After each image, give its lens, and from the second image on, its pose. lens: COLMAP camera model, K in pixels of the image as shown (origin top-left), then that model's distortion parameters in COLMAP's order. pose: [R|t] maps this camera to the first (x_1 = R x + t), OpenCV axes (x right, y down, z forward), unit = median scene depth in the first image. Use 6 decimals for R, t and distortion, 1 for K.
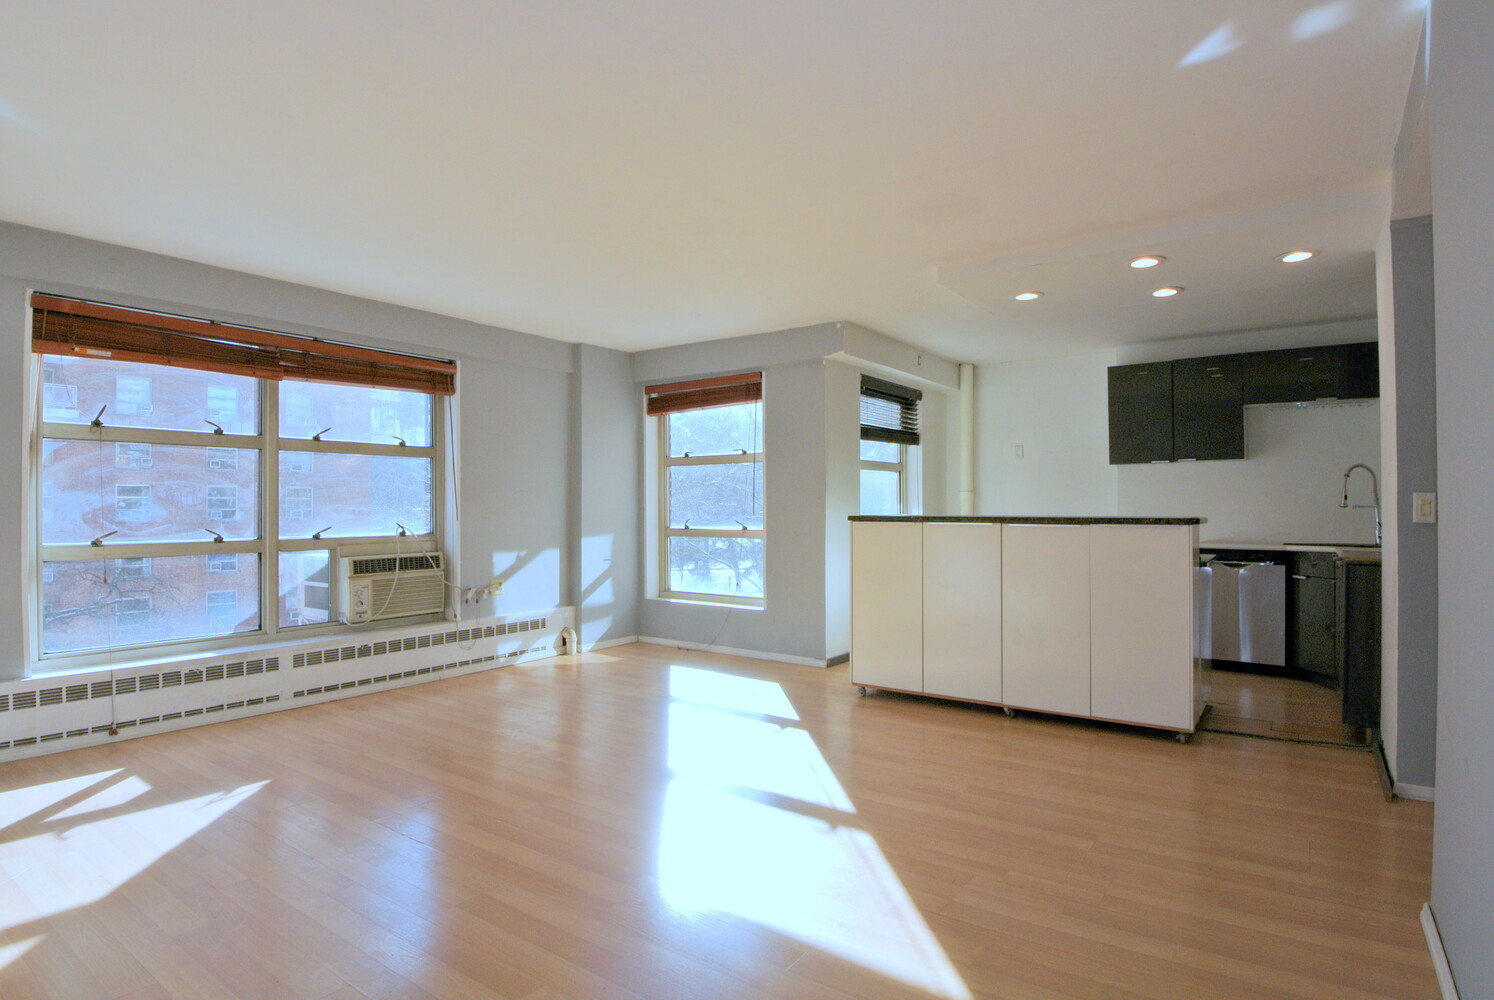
lens RADIAL K [[788.1, 0, 748.5], [0, 788.1, 496.7], [0, 0, 1]] dist [-0.001604, -0.031052]
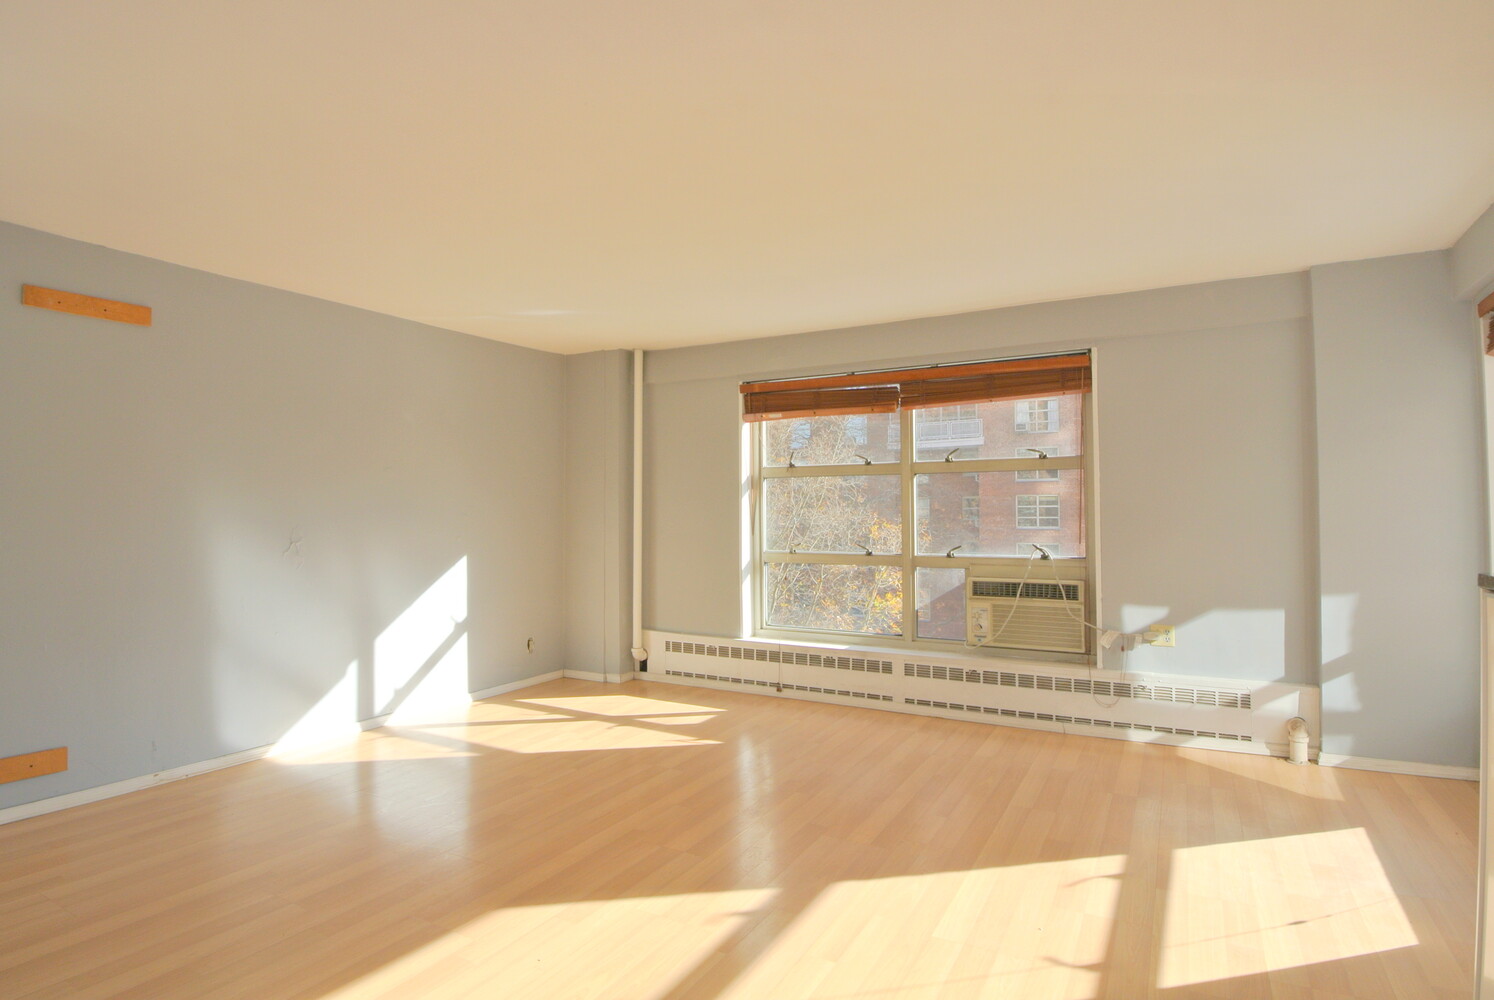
lens RADIAL K [[788.1, 0, 748.5], [0, 788.1, 496.7], [0, 0, 1]] dist [-0.001604, -0.031052]
pose [[0.103096, -0.033889, -0.994094, 0.427517], [0.006918, 0.999420, -0.033353, 0.006479], [0.994647, -0.003438, 0.103271, 0.597064]]
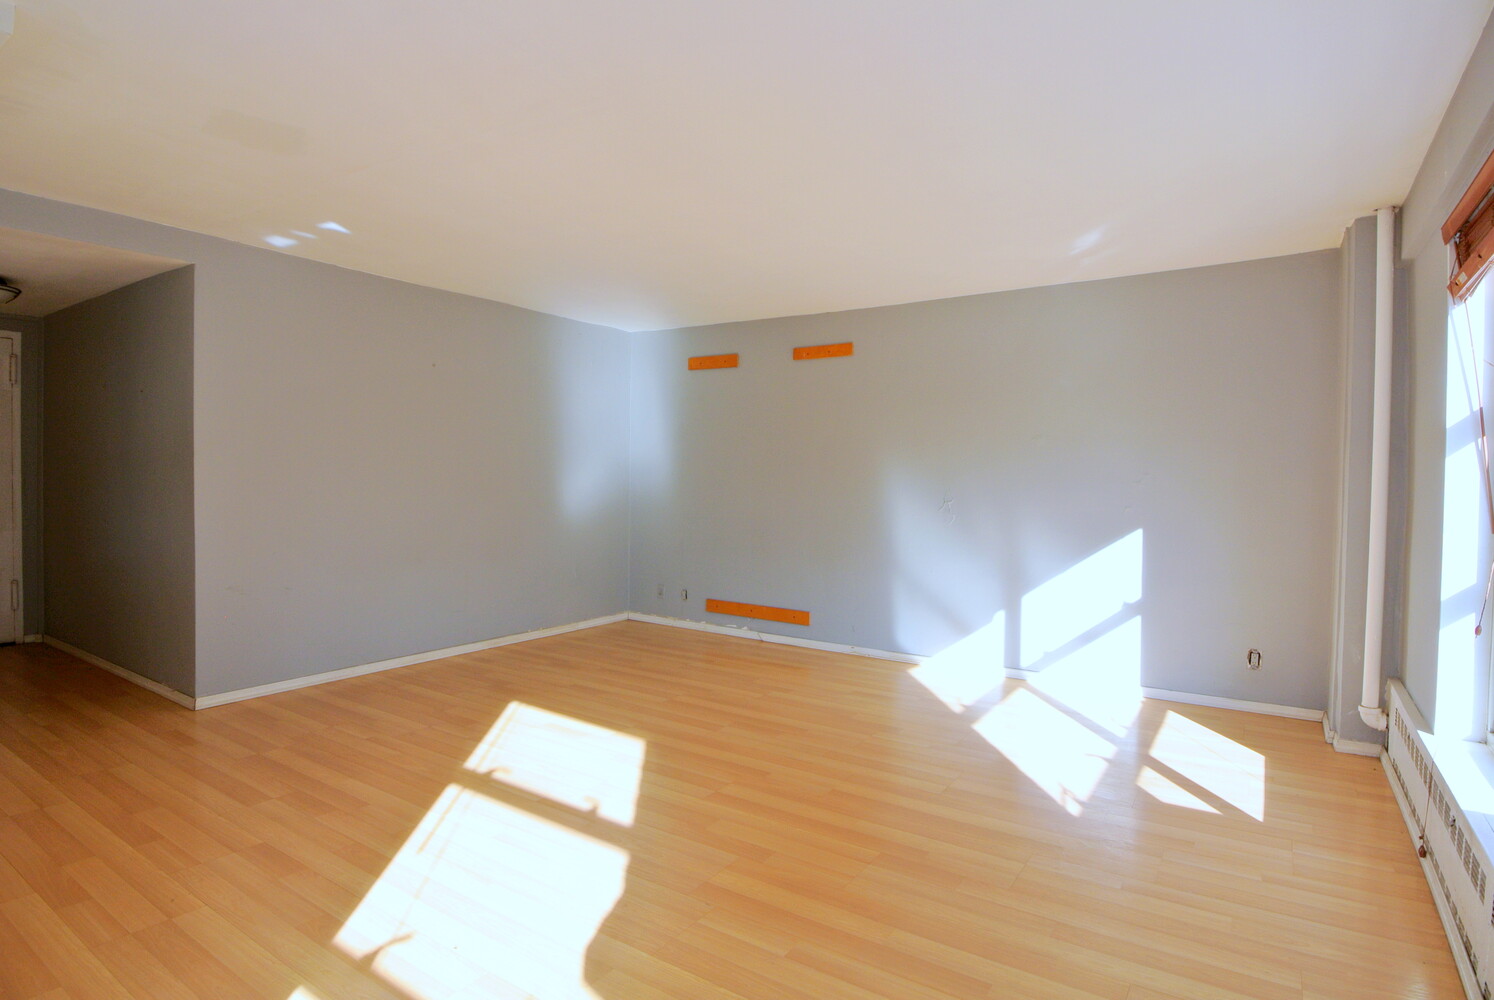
lens RADIAL K [[788.1, 0, 748.5], [0, 788.1, 496.7], [0, 0, 1]] dist [-0.001604, -0.031052]
pose [[-0.999689, -0.022095, -0.011594, -0.159515], [-0.022371, 0.999457, 0.024175, -0.001734], [0.011054, 0.024427, -0.999641, 1.213410]]
